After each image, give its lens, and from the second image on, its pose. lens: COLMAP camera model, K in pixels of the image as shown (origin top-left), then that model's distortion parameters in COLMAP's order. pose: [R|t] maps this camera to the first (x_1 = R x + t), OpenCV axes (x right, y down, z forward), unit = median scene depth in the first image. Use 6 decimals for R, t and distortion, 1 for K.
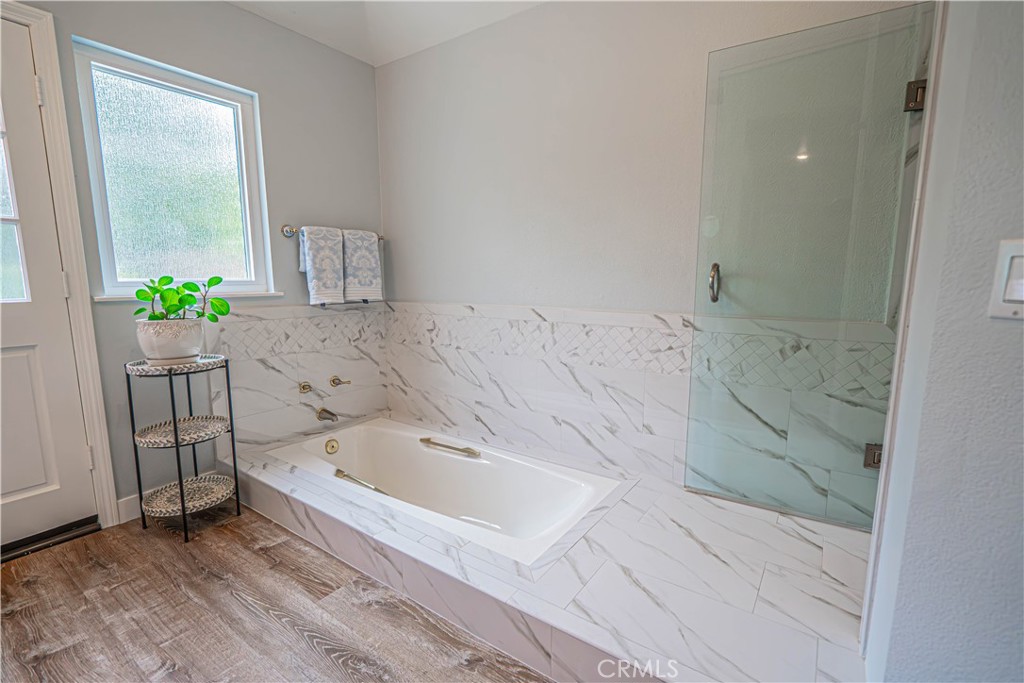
lens RADIAL K [[466.4, 0, 512.3], [0, 466.4, 345.2], [0, 0, 1]] dist [-0.001003, 0.001339]
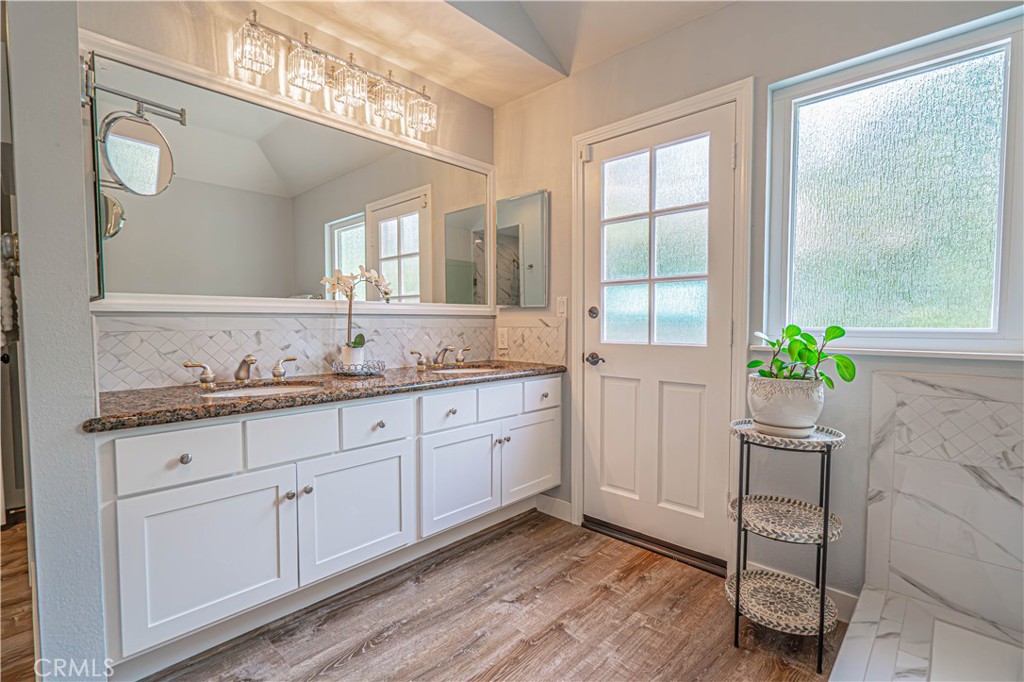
lens RADIAL K [[466.4, 0, 512.3], [0, 466.4, 344.7], [0, 0, 1]] dist [-0.001003, 0.001339]
pose [[-0.147442, 0.048672, -0.987872, 0.141251], [-0.141921, 0.987412, 0.069831, -0.101176], [0.978836, 0.150496, -0.138678, 0.638587]]
